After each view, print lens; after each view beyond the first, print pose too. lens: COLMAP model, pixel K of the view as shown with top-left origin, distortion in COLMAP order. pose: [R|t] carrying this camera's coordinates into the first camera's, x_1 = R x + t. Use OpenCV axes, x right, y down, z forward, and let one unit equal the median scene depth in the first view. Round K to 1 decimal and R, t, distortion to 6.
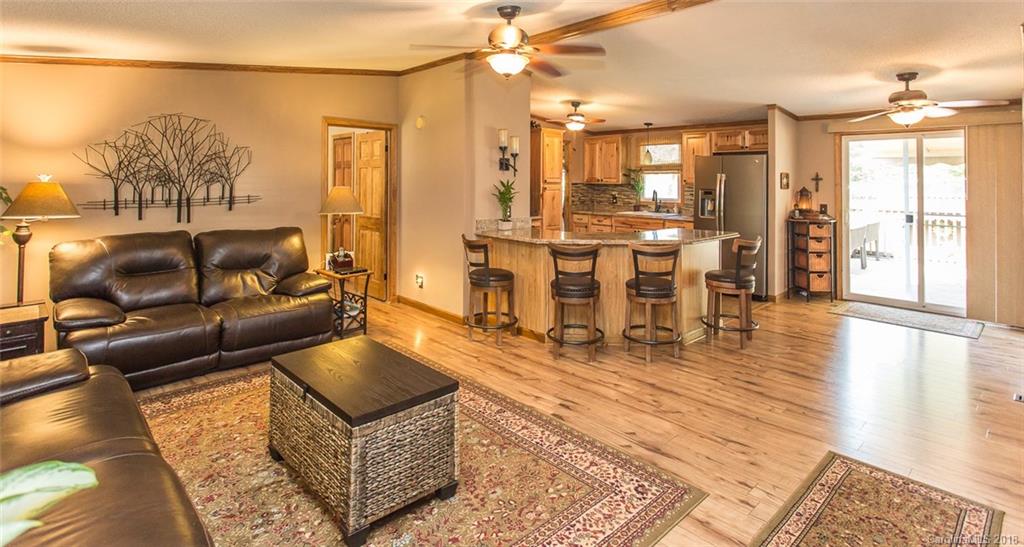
lens RADIAL K [[498.0, 0, 521.9], [0, 498.0, 172.9], [0, 0, 1]] dist [-0.000153, 0.000552]
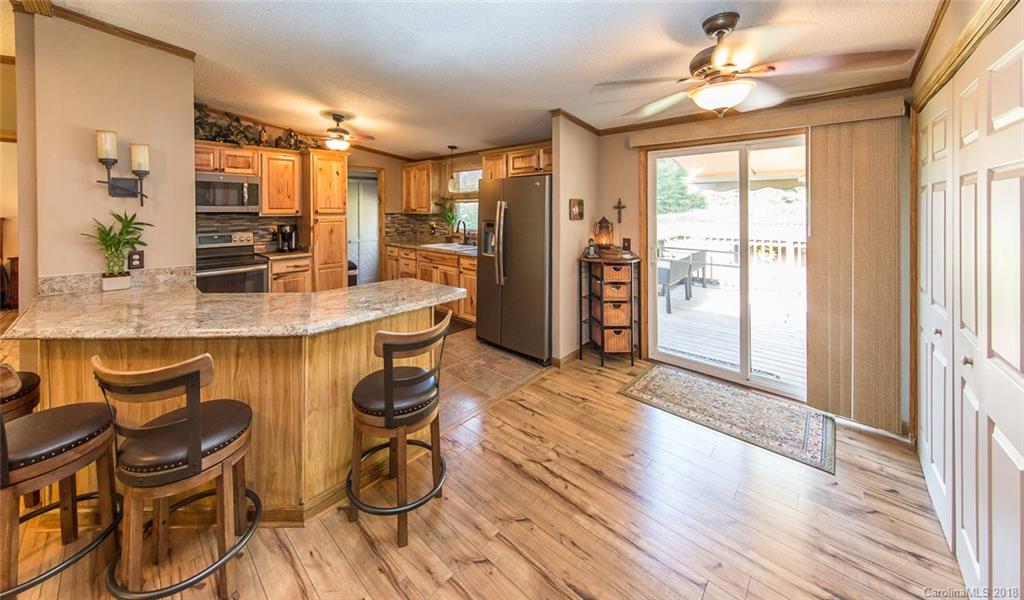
lens RADIAL K [[360.6, 0, 474.5], [0, 360.6, 211.3], [0, 0, 1]] dist [0.000419, 0.000169]
pose [[0.999580, -0.008070, 0.027836, 0.461724], [0.007538, 0.999788, 0.019165, 0.009039], [-0.027985, -0.018947, 0.999429, 0.573742]]
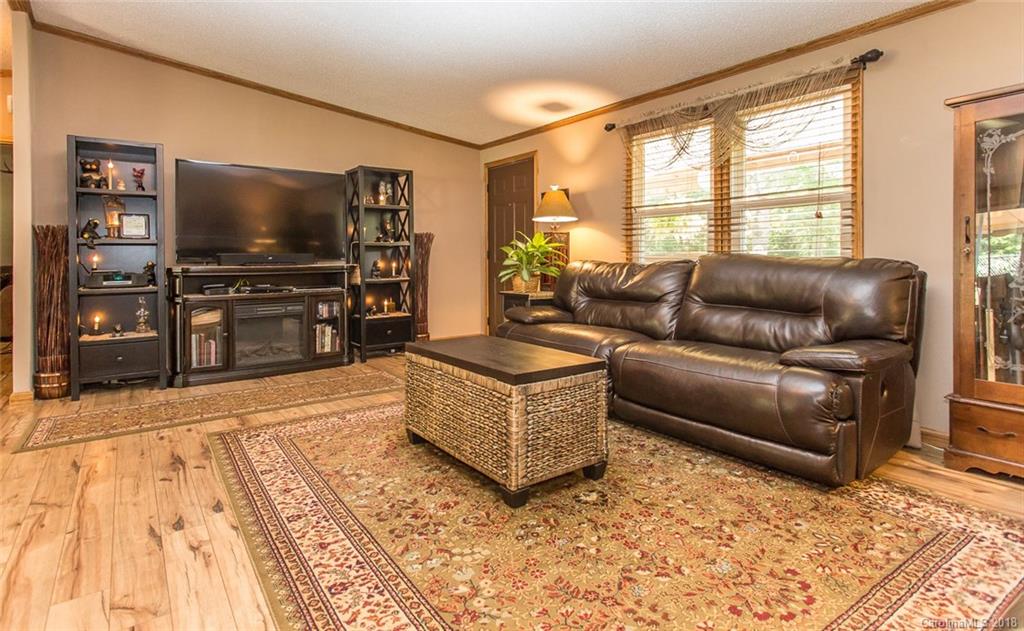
lens RADIAL K [[525.8, 0, 495.0], [0, 525.8, 257.3], [0, 0, 1]] dist [0.000613, 0.000690]
pose [[-0.989311, 0.004032, 0.145762, -0.245082], [0.001524, 0.999849, -0.017314, 0.115329], [-0.145810, -0.016906, -0.989168, 1.044581]]
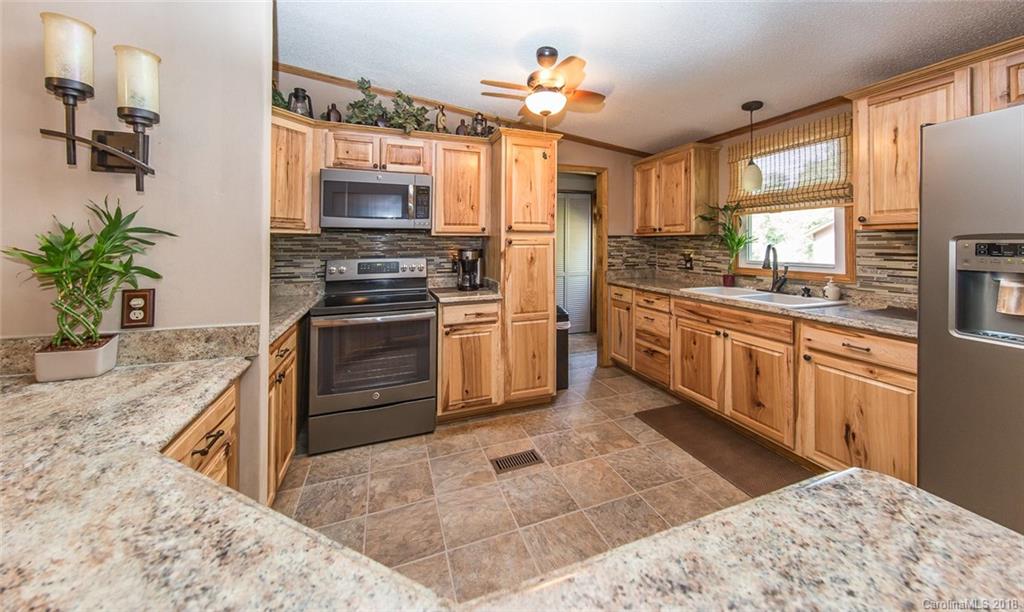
lens RADIAL K [[349.4, 0, 502.5], [0, 349.4, 240.8], [0, 0, 1]] dist [0.006928, -0.000025]
pose [[0.909101, -0.012347, -0.416392, 0.298030], [0.014733, 0.999888, 0.002518, 0.044821], [0.416314, -0.008424, 0.909182, 1.013159]]
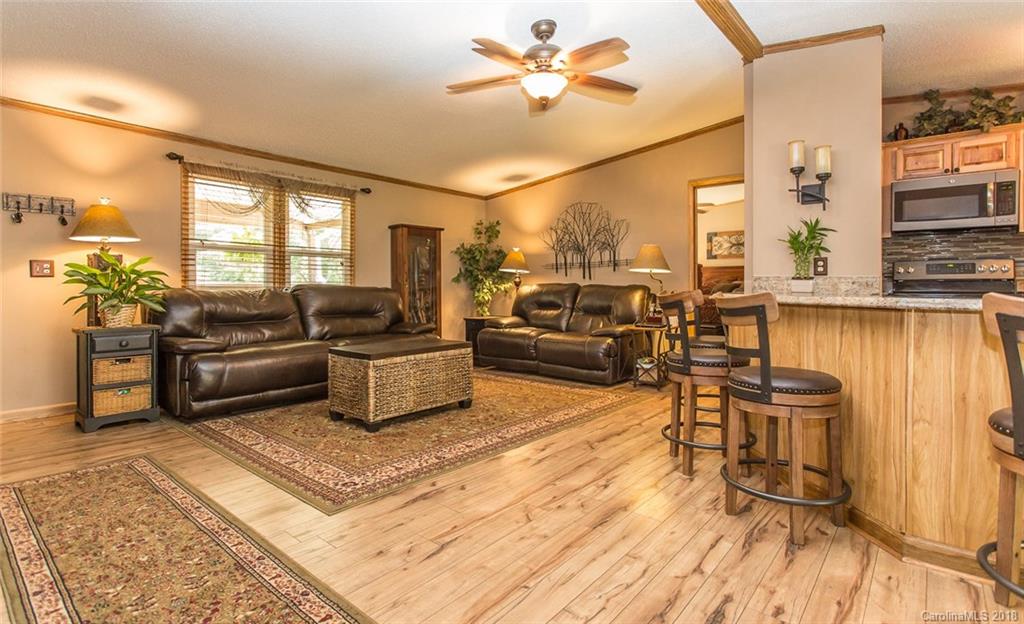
lens RADIAL K [[496.8, 0, 517.6], [0, 496.8, 283.2], [0, 0, 1]] dist [-0.002902, -0.000166]
pose [[0.121495, -0.010944, -0.992532, 0.638084], [0.015682, 0.999836, -0.009105, 0.113017], [0.992468, -0.014459, 0.121646, 0.596933]]
